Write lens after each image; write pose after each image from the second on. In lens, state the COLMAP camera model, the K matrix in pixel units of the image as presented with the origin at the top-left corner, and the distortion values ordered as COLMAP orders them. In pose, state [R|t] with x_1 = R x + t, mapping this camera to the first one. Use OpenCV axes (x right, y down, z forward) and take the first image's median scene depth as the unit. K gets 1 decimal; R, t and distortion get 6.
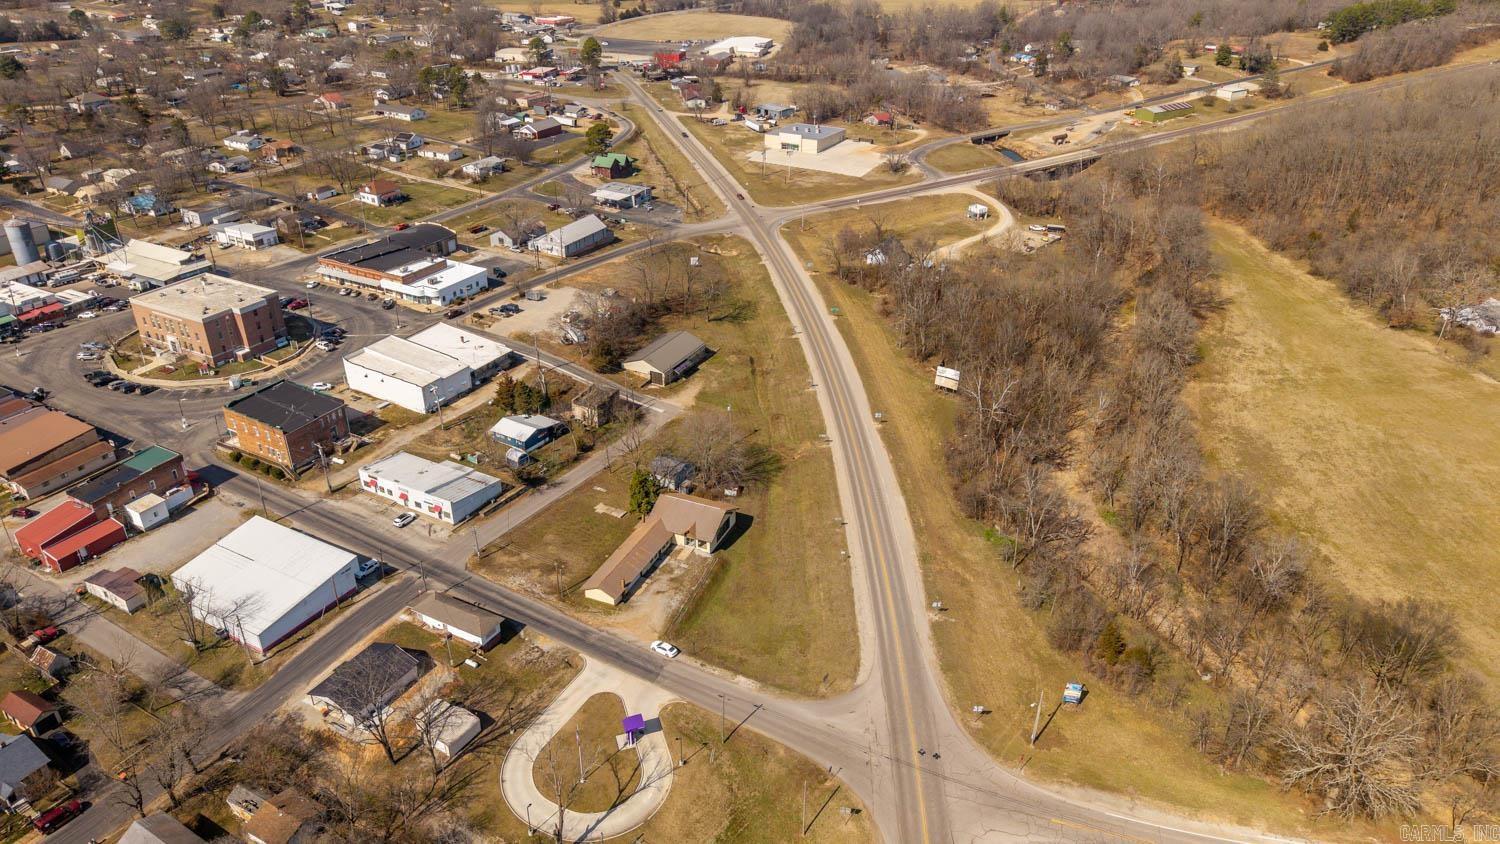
lens RADIAL K [[1012.4, 0, 737.5], [0, 1012.4, 432.0], [0, 0, 1]] dist [0.044275, -0.031423]
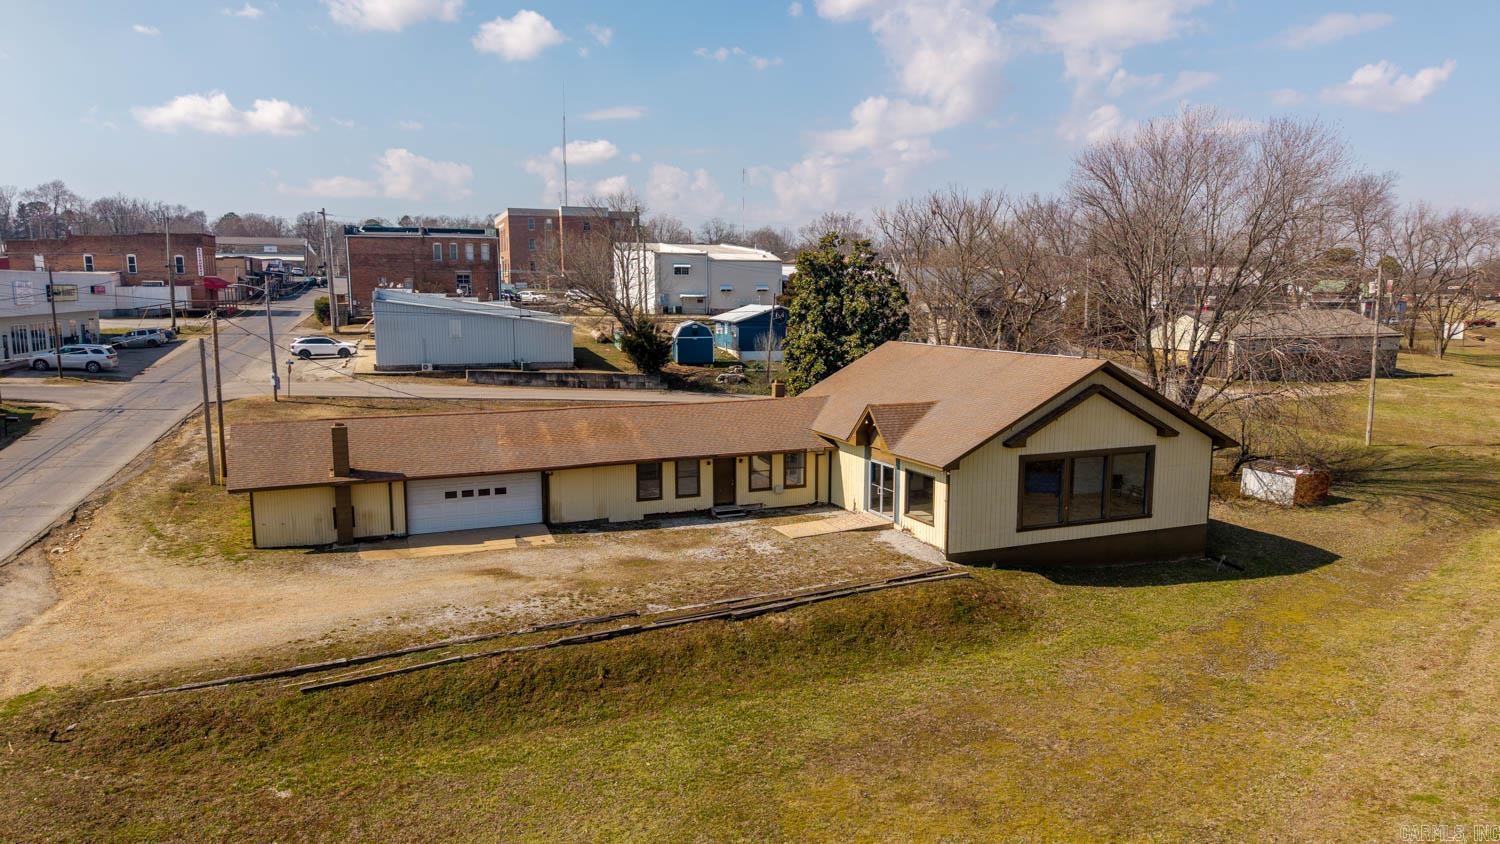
lens RADIAL K [[1017.4, 0, 744.5], [0, 1017.4, 417.9], [0, 0, 1]] dist [0.016569, -0.003306]
pose [[0.738918, 0.097233, -0.666743, 0.065760], [-0.326053, 0.917560, -0.227539, 0.152384], [0.589652, 0.385526, 0.709704, 0.850633]]
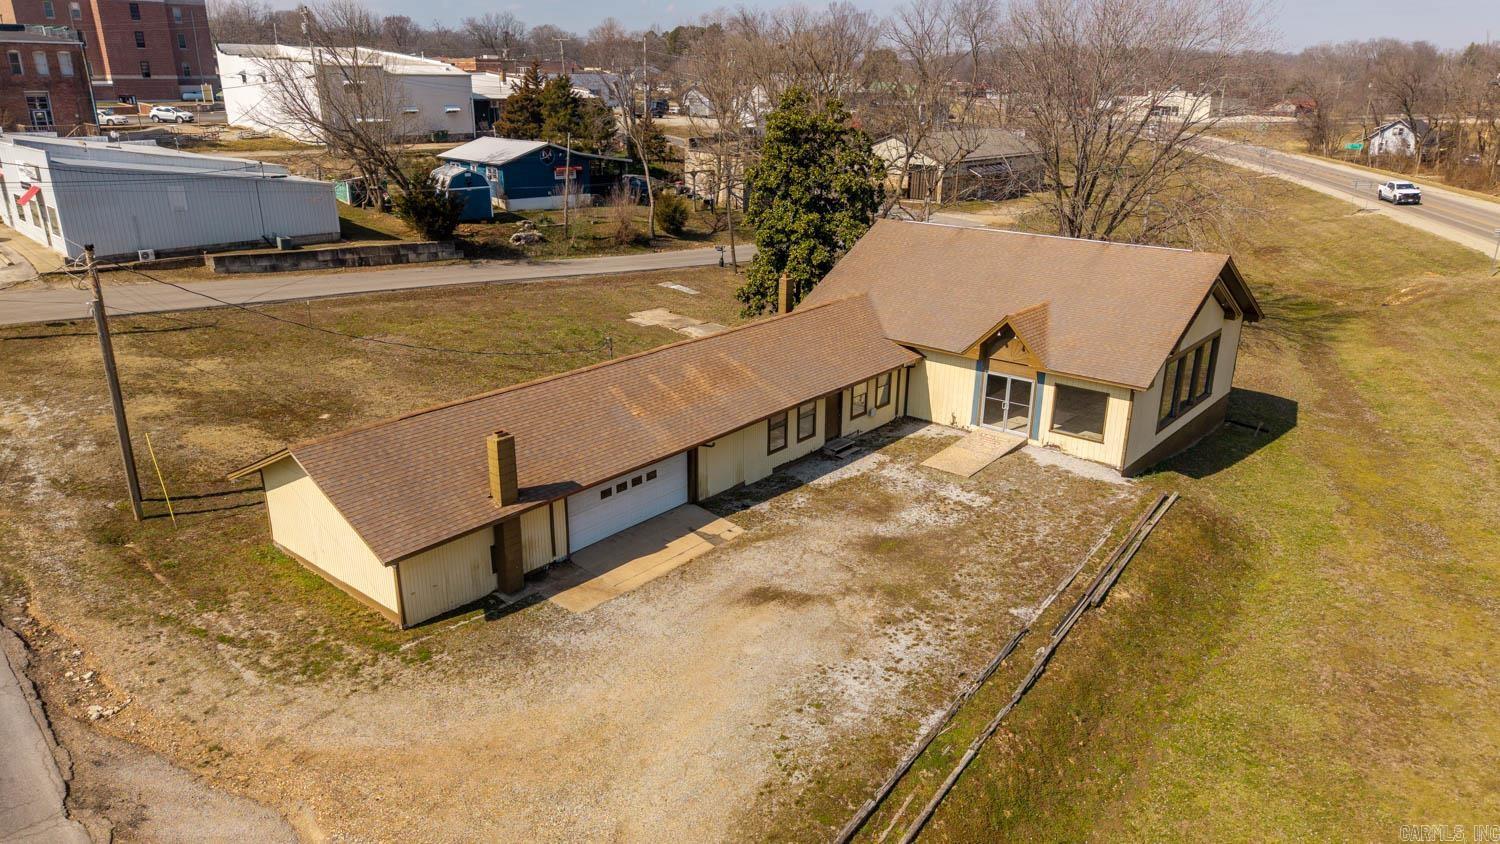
lens RADIAL K [[1012.4, 0, 737.5], [0, 1012.4, 432.0], [0, 0, 1]] dist [0.044275, -0.031423]
pose [[0.959796, 0.105963, -0.259929, -0.045799], [-0.144320, 0.980528, -0.133182, 0.148064], [0.240756, 0.165341, 0.956399, 0.823890]]
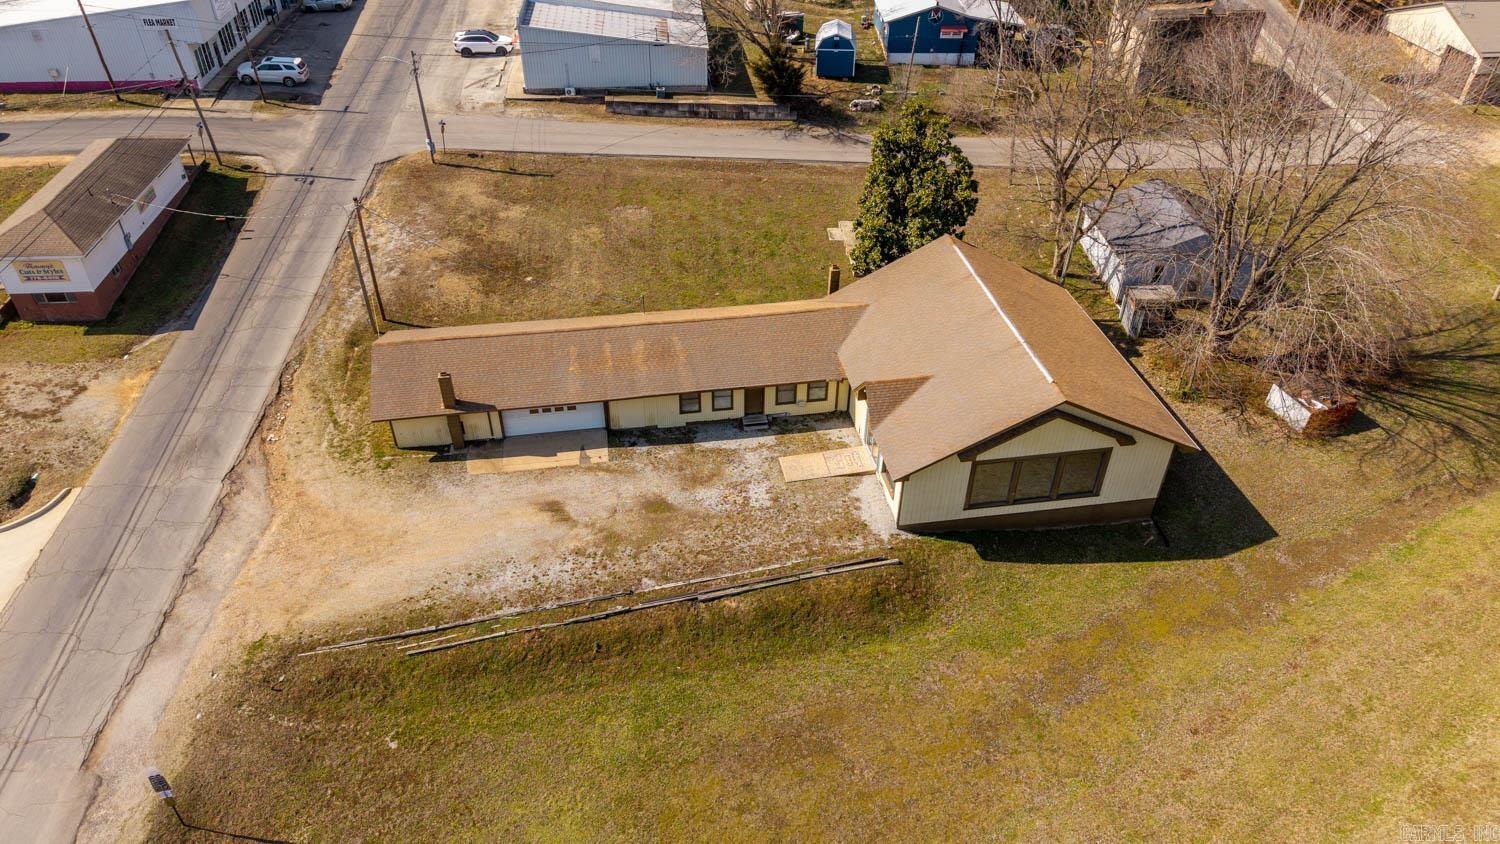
lens RADIAL K [[1012.4, 0, 737.5], [0, 1012.4, 432.0], [0, 0, 1]] dist [0.044275, -0.031423]
pose [[0.558421, 0.517548, -0.648313, 0.091237], [-0.405939, 0.852036, 0.330526, 0.041867], [0.723450, 0.078603, 0.685888, 0.825026]]
